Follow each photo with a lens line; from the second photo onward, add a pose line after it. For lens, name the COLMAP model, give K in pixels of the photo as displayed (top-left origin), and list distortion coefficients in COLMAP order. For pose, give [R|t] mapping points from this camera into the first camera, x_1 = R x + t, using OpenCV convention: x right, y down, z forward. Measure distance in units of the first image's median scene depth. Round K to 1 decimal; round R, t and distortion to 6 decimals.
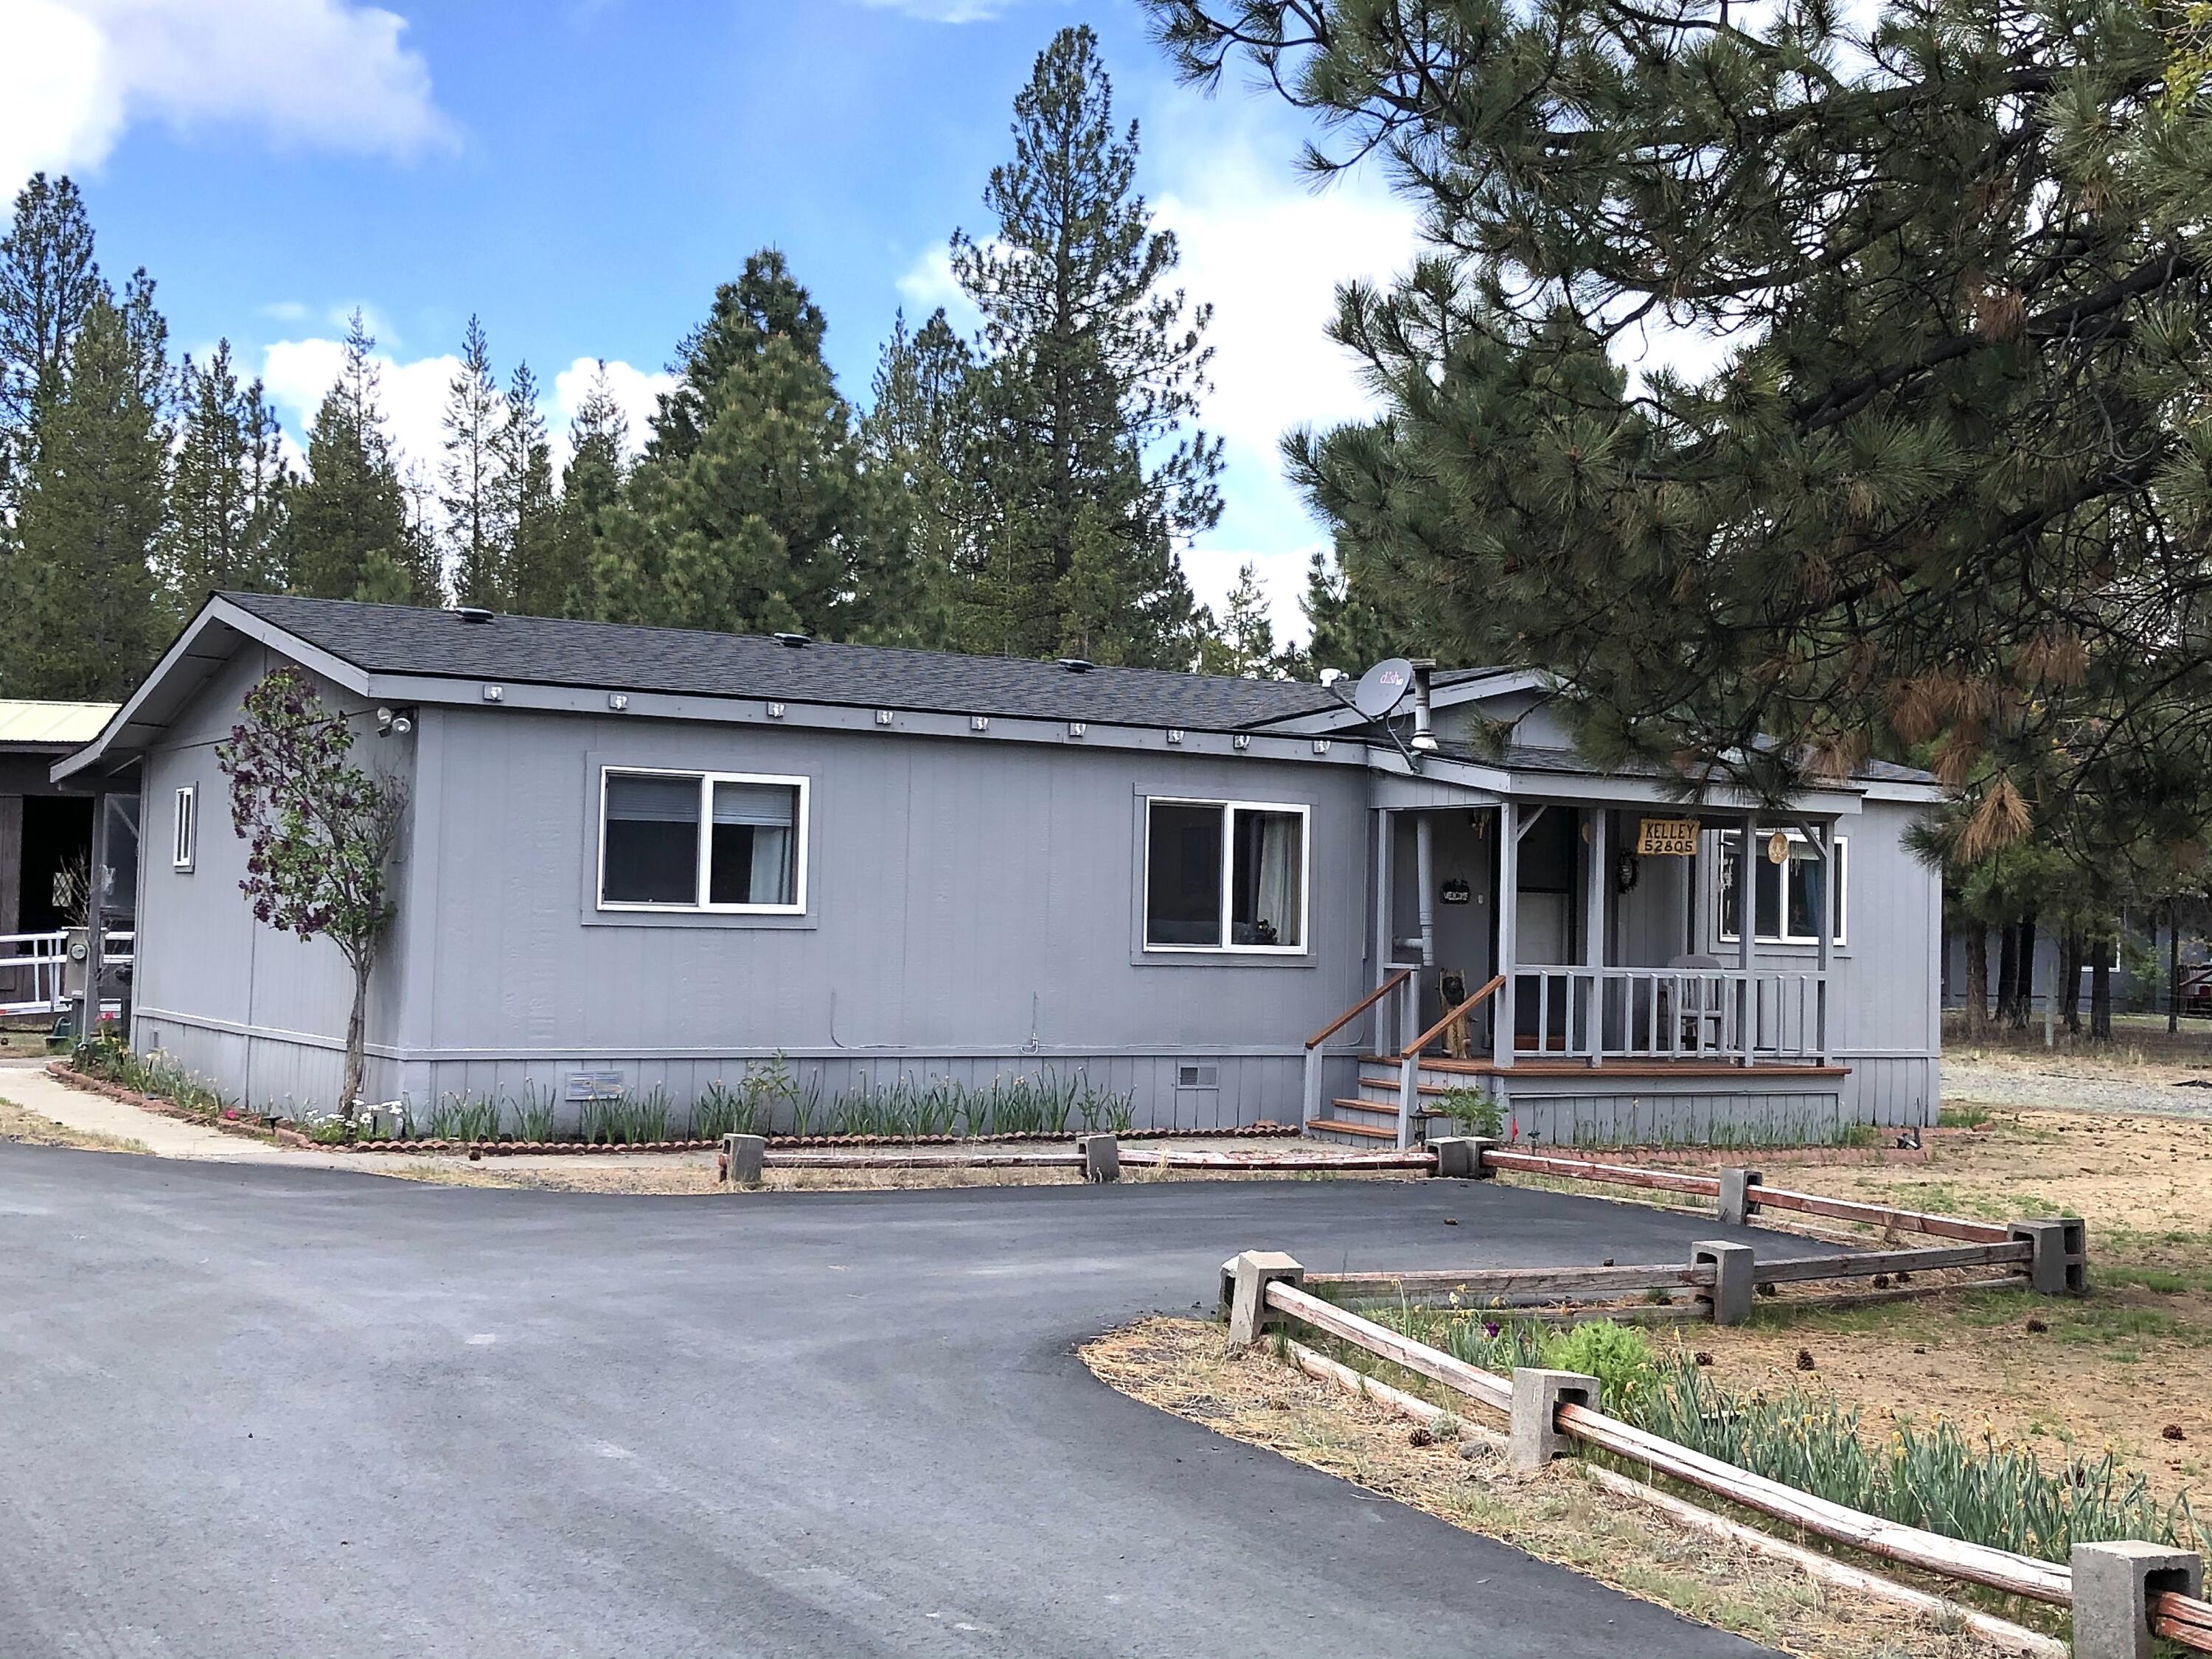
lens RADIAL K [[2960.1, 0, 1106.0], [0, 2960.1, 829.5], [0, 0, 1]] dist [0.014628, -0.005262]
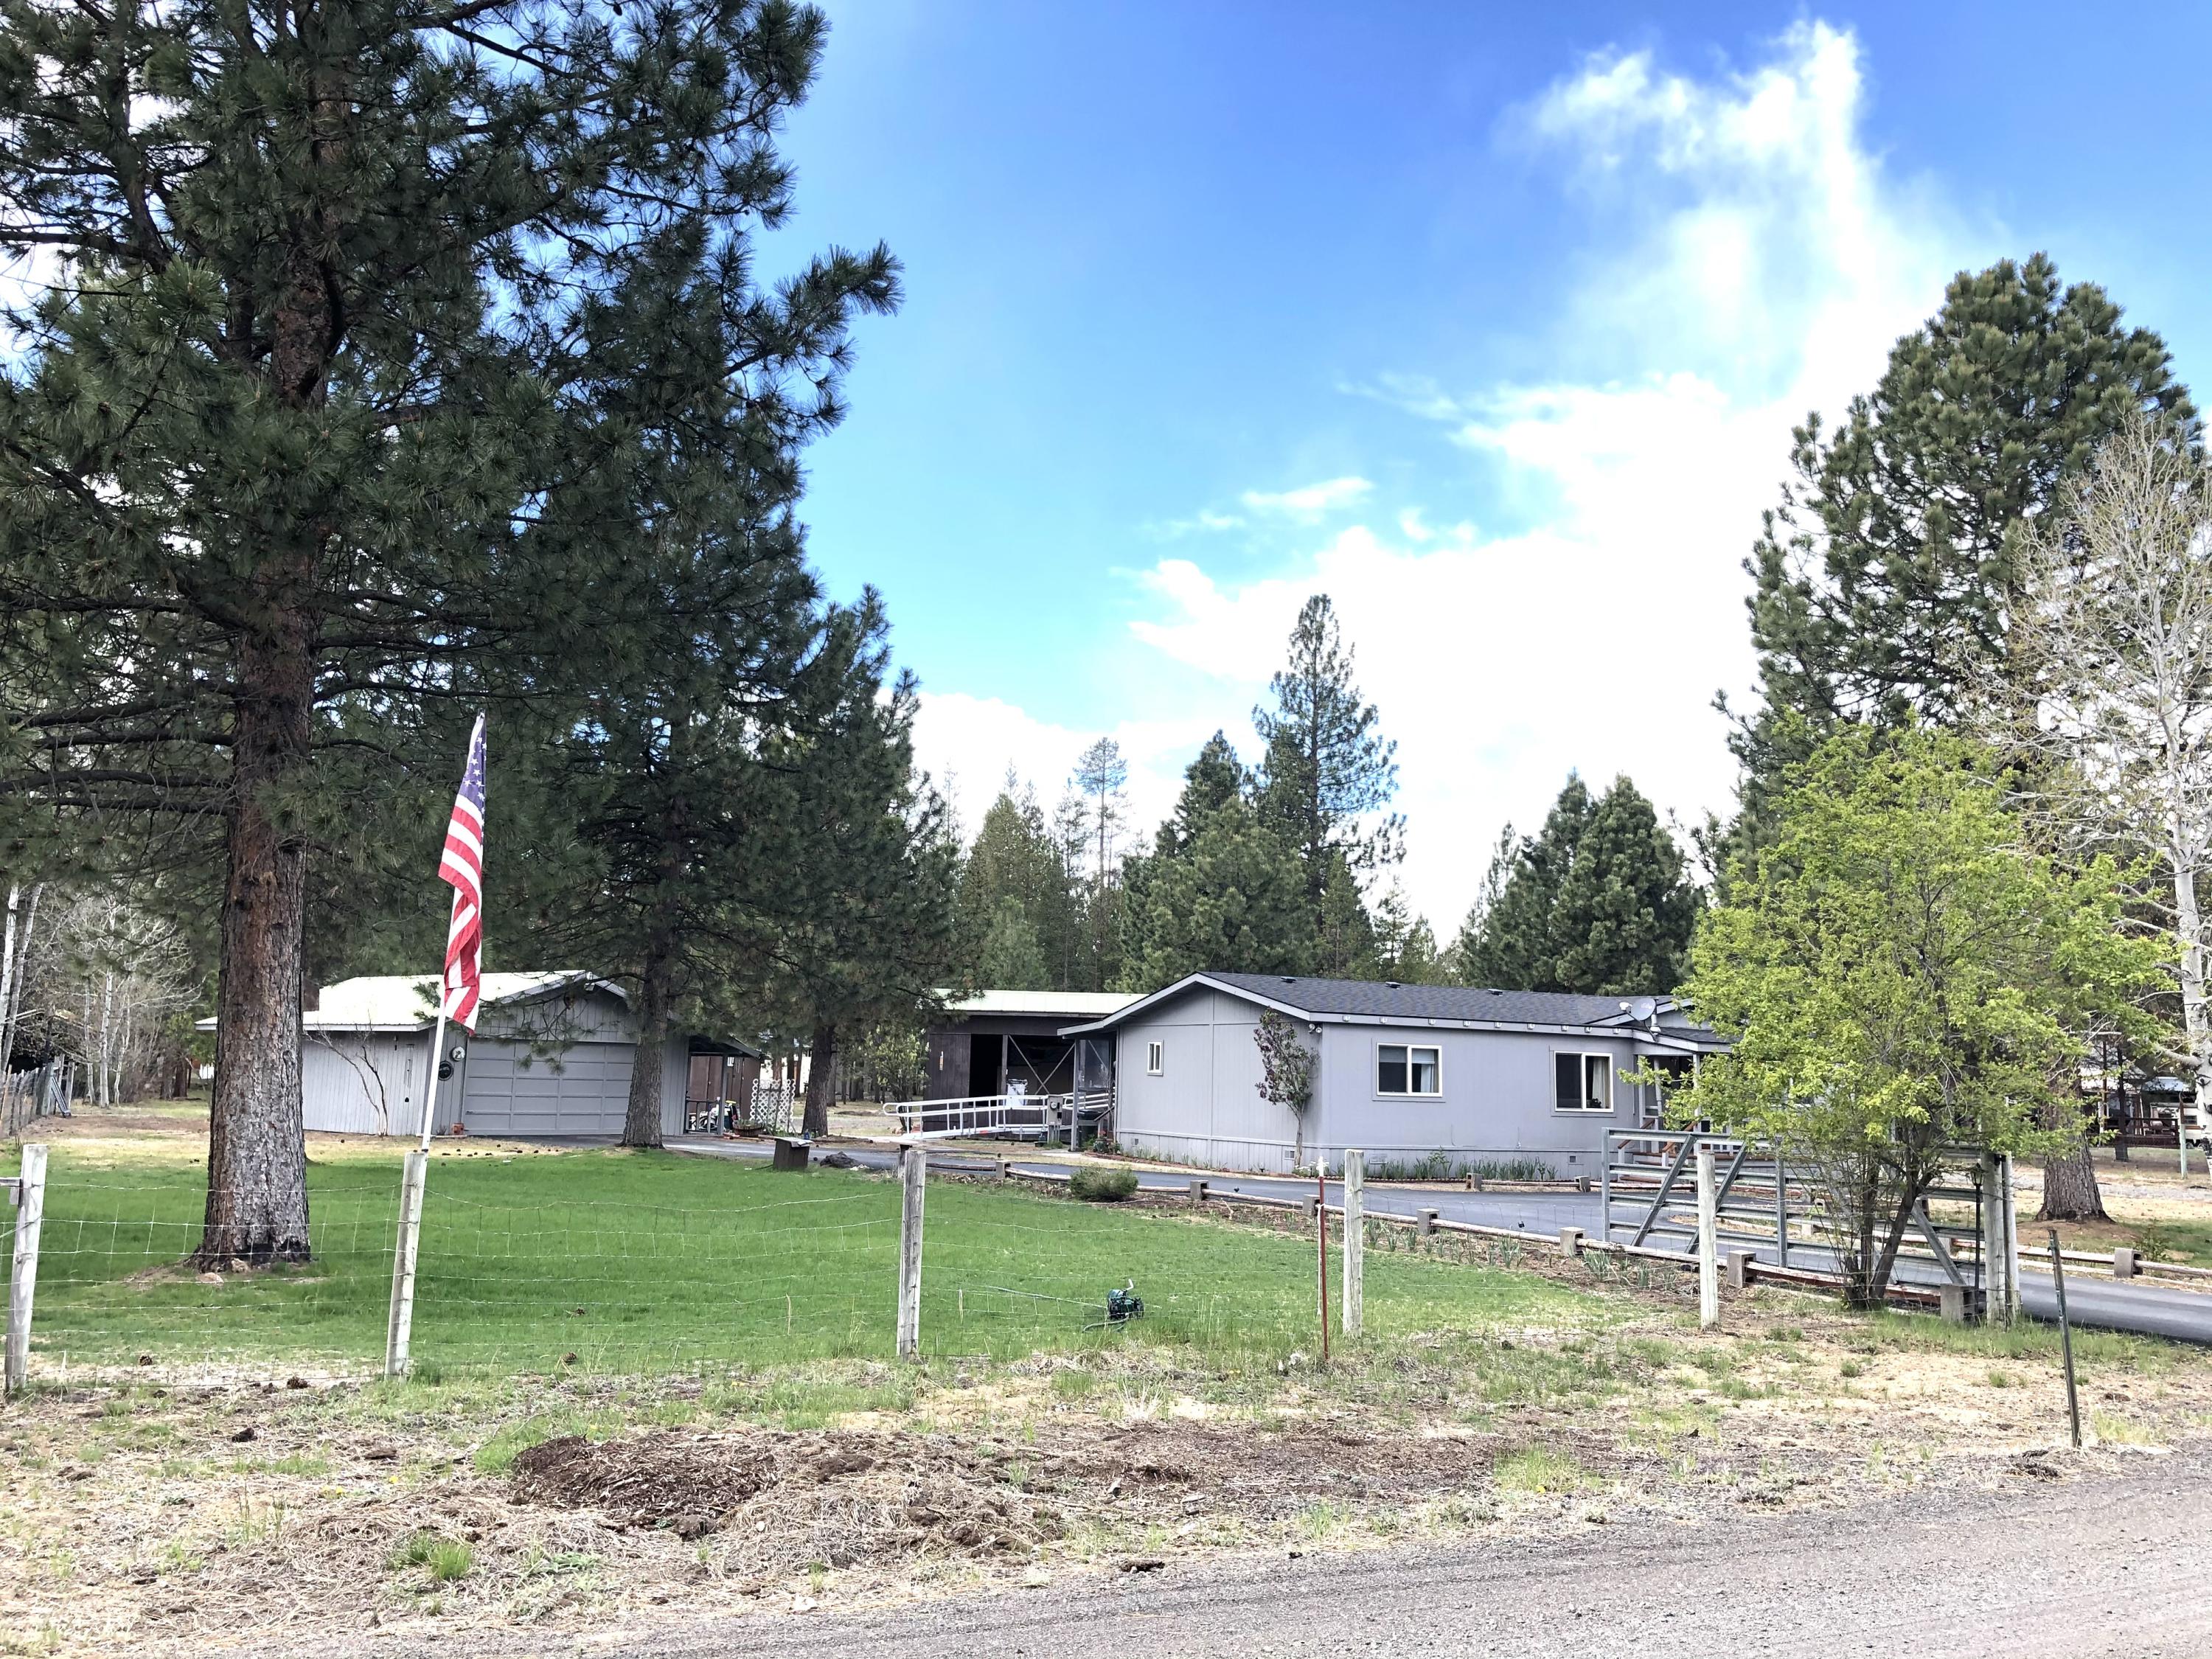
lens RADIAL K [[1775.2, 0, 1106.0], [0, 1775.2, 829.5], [0, 0, 1]] dist [0.086024, -0.000255]
pose [[0.994866, -0.011250, -0.100572, -0.211584], [0.000286, 0.994110, -0.108375, -0.033368], [0.101199, 0.107789, 0.989010, -0.610729]]
